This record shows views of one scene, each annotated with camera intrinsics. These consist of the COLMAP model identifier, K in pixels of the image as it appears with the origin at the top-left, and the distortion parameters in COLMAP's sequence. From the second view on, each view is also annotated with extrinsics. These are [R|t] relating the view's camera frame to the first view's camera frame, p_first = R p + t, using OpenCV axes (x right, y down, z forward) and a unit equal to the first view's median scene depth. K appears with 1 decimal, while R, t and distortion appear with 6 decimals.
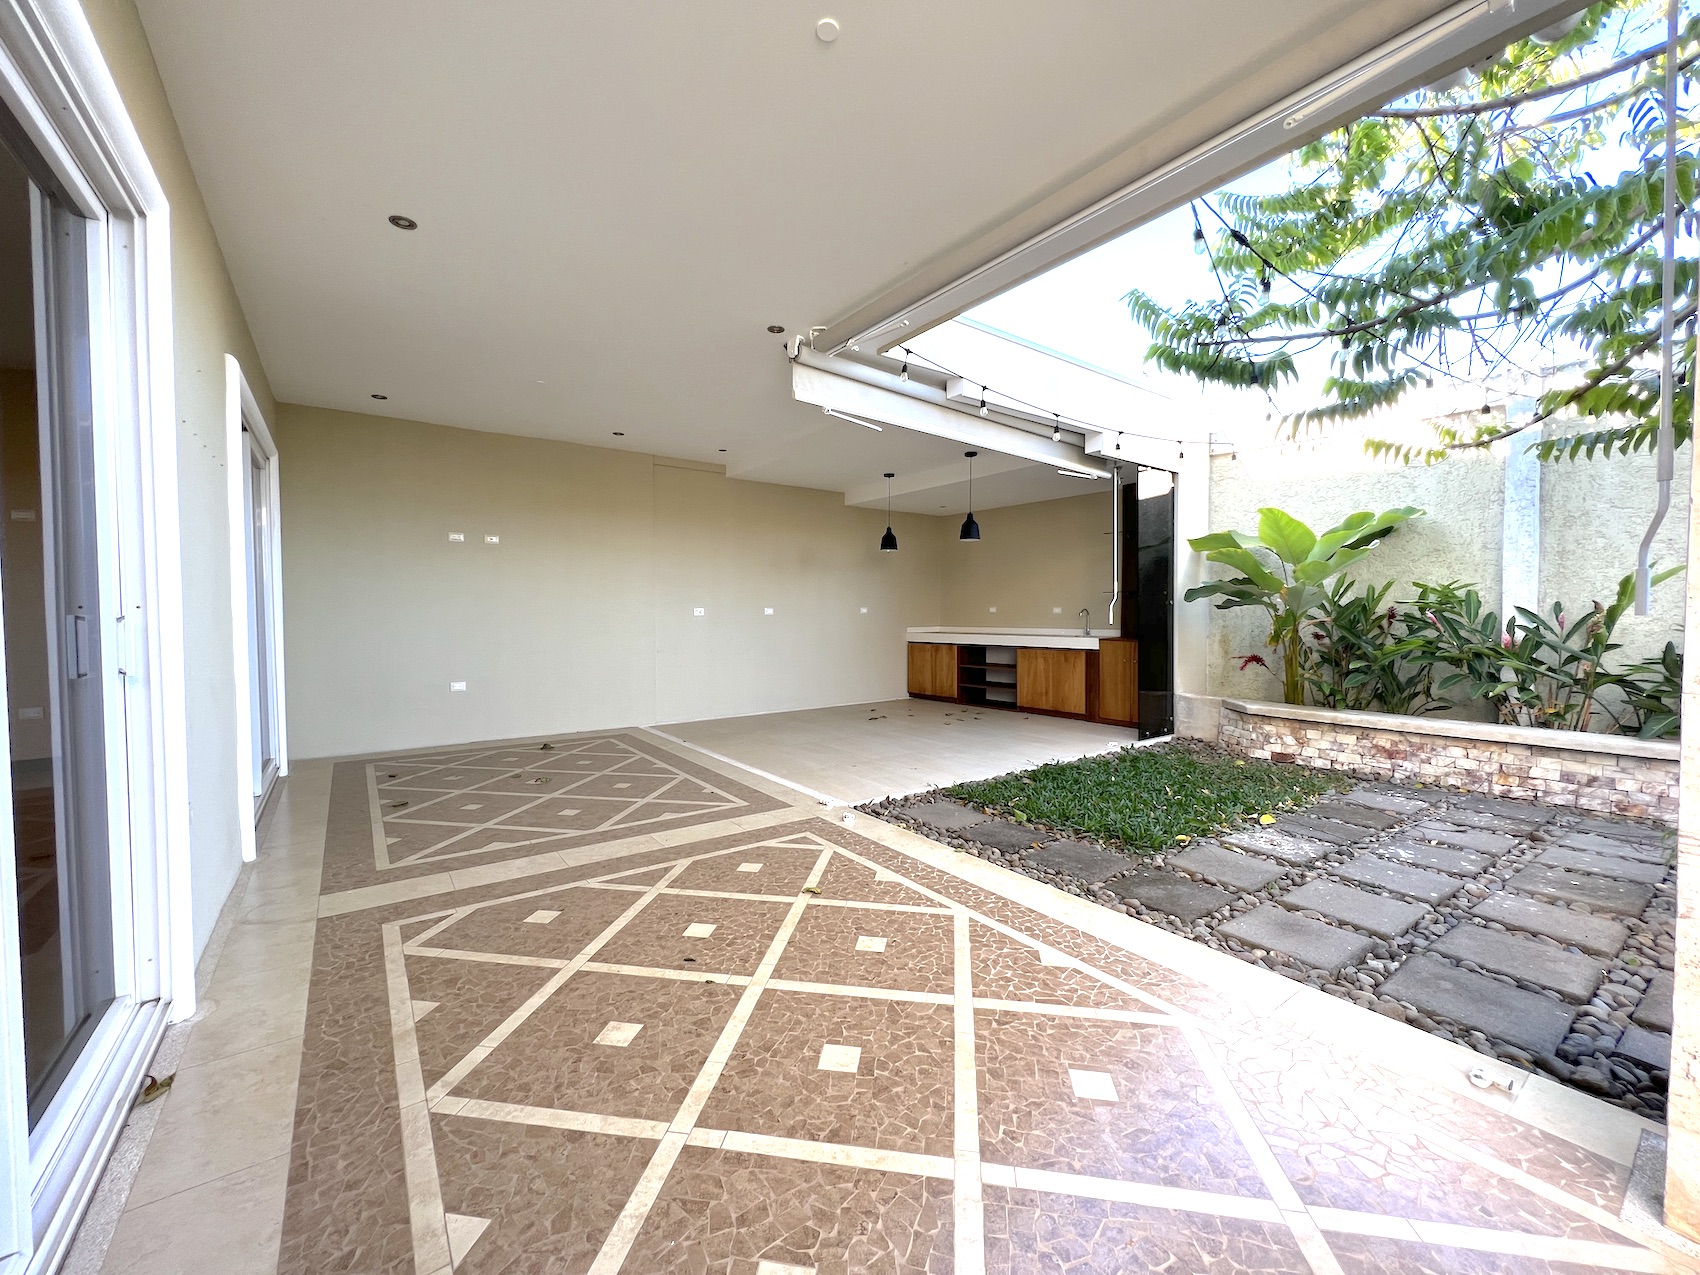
lens RADIAL K [[680.1, 0, 851.2], [0, 680.1, 640.0], [0, 0, 1]] dist [0.000560, 0.000349]
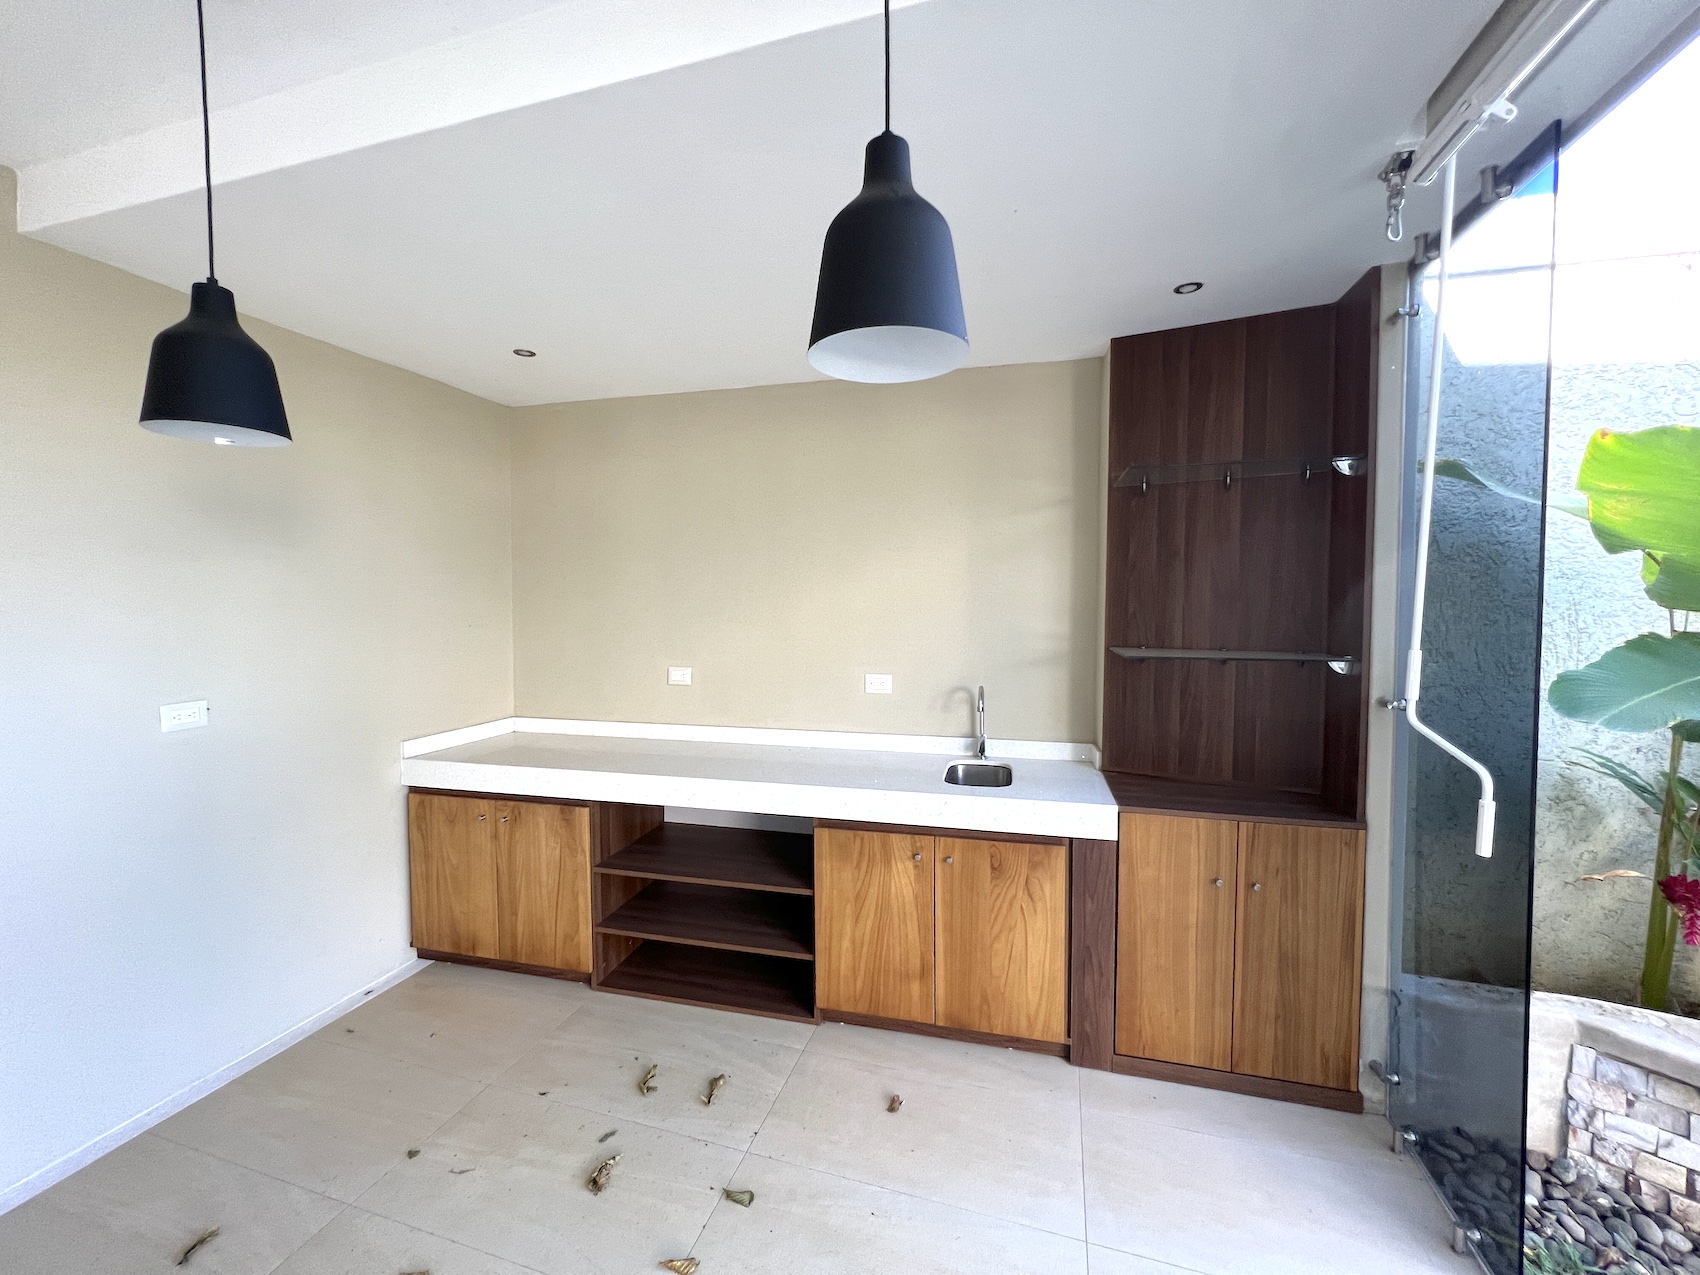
lens RADIAL K [[680.1, 0, 849.8], [0, 680.1, 632.1], [0, 0, 1]] dist [0.000560, 0.000349]
pose [[0.804975, -0.027064, 0.592691, 0.096967], [0.024005, 0.999627, 0.013043, -0.102626], [-0.592823, 0.003729, 0.805324, 0.952403]]
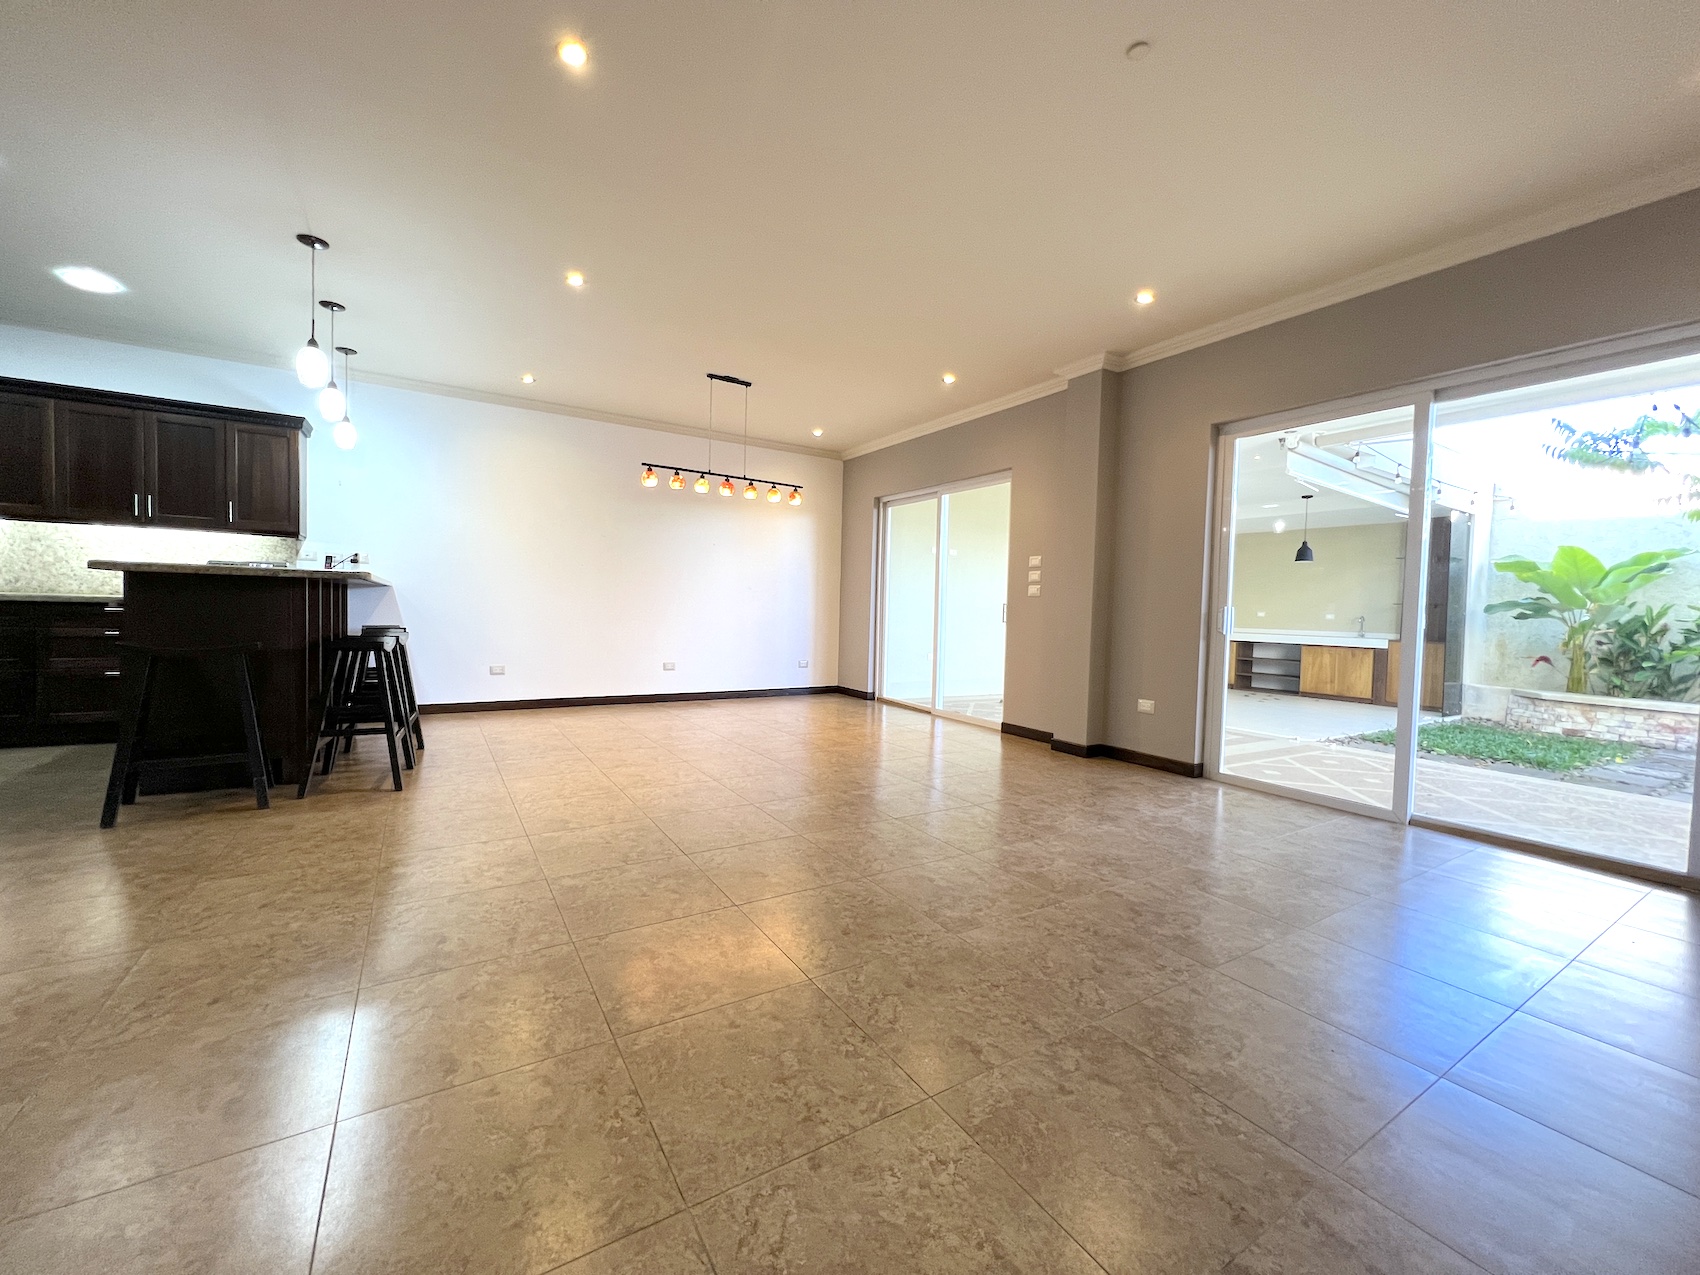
lens RADIAL K [[680.1, 0, 850.4], [0, 680.1, 637.5], [0, 0, 1]] dist [0.000560, 0.000349]
pose [[0.996293, 0.035449, -0.078387, -0.630256], [-0.035416, 0.999371, 0.001808, 0.031330], [0.078402, 0.000975, 0.996921, -0.412938]]
